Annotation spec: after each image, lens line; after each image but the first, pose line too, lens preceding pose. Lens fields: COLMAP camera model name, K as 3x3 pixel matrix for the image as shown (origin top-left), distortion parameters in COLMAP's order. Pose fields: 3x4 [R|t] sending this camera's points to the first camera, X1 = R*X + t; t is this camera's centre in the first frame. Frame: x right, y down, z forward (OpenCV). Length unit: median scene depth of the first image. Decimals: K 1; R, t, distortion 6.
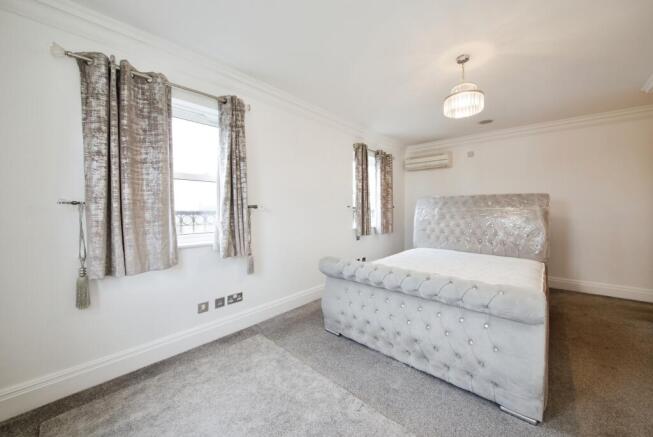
lens RADIAL K [[246.3, 0, 326.0], [0, 246.3, 214.0], [0, 0, 1]] dist [-0.000185, -0.000034]
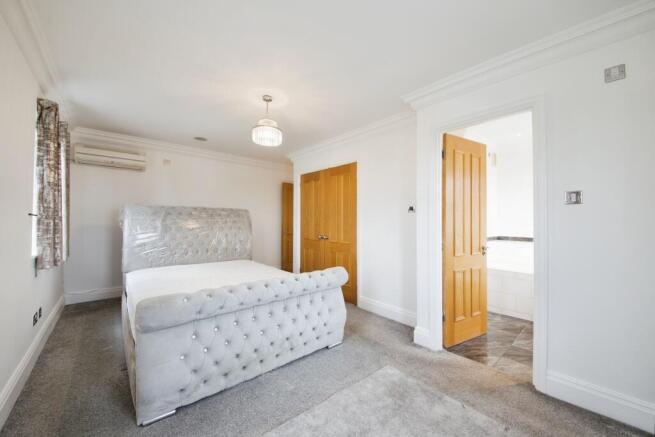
lens RADIAL K [[256.7, 0, 327.5], [0, 256.7, 218.5], [0, 0, 1]] dist [0.000071, -0.000002]
pose [[0.108263, 0.010153, 0.994070, -0.484064], [0.009519, 0.999891, -0.011249, -0.013818], [-0.994077, 0.010680, 0.108155, 0.417435]]
